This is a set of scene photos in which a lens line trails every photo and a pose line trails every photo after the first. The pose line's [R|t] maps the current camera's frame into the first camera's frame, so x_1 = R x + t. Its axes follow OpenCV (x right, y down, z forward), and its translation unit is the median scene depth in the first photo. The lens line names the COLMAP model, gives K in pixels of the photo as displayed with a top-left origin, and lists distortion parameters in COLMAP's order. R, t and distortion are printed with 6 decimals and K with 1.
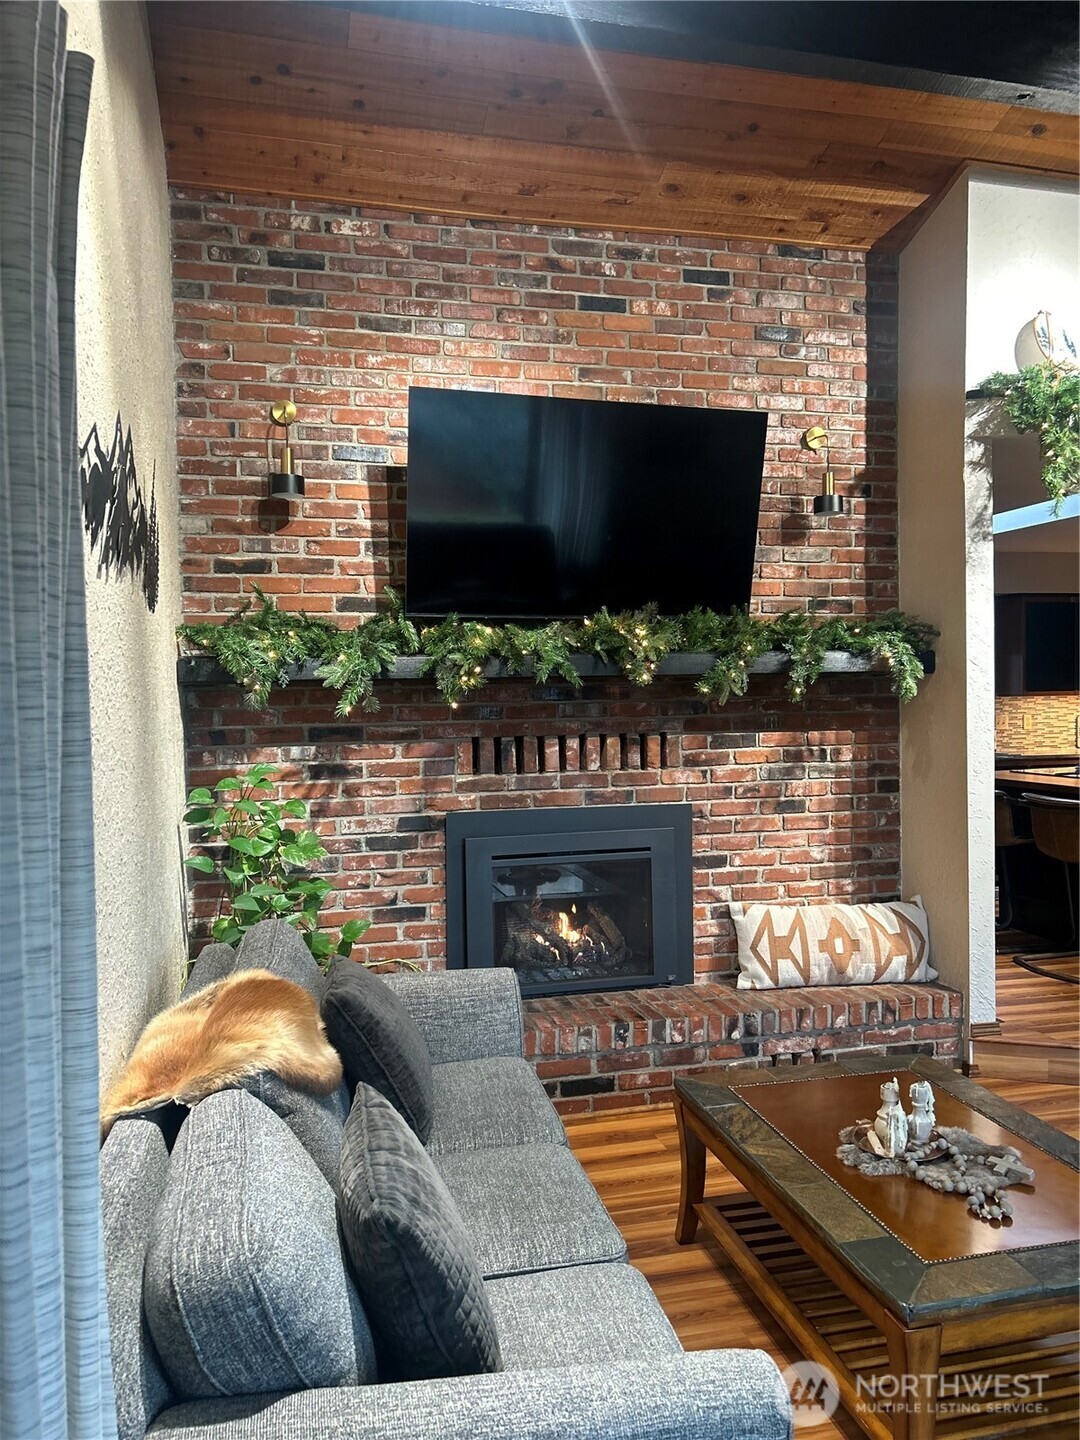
lens RADIAL K [[1060.0, 0, 540.0], [0, 1060.0, 720.0], [0, 0, 1]] dist [0.046036, -0.038584]
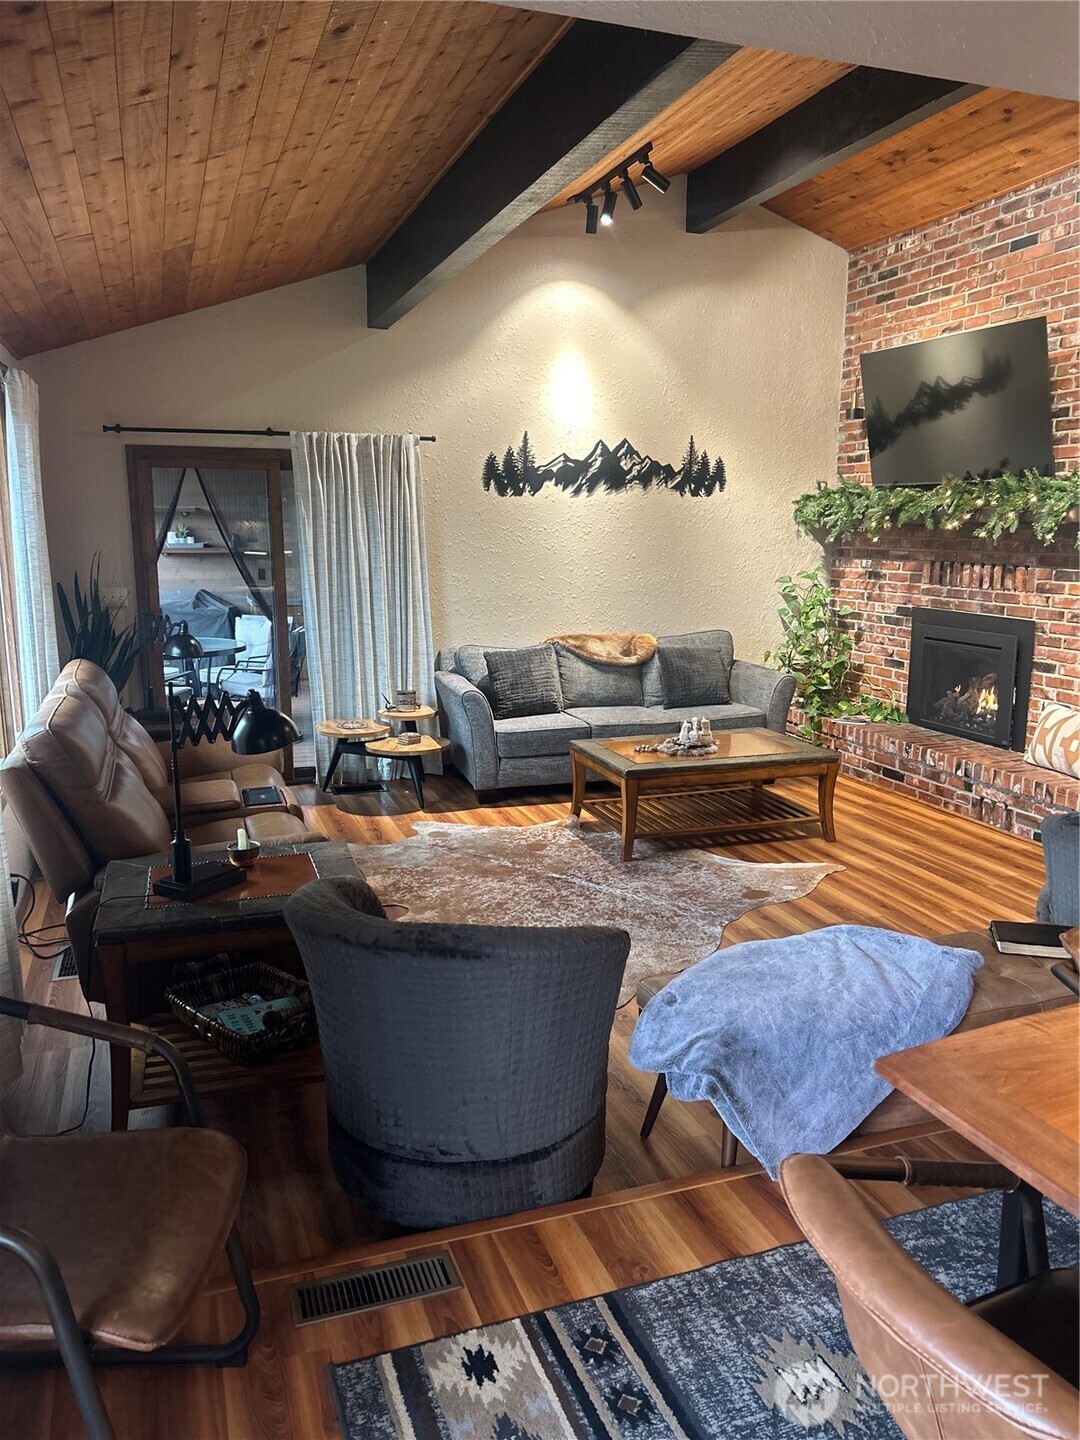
lens RADIAL K [[1084.5, 0, 535.7], [0, 1084.5, 723.4], [0, 0, 1]] dist [0.045509, -0.044379]
pose [[0.093280, 0.198596, -0.975632, 1.528127], [-0.026979, 0.980049, 0.196916, -0.050495], [0.995274, 0.007953, 0.096777, 0.261386]]
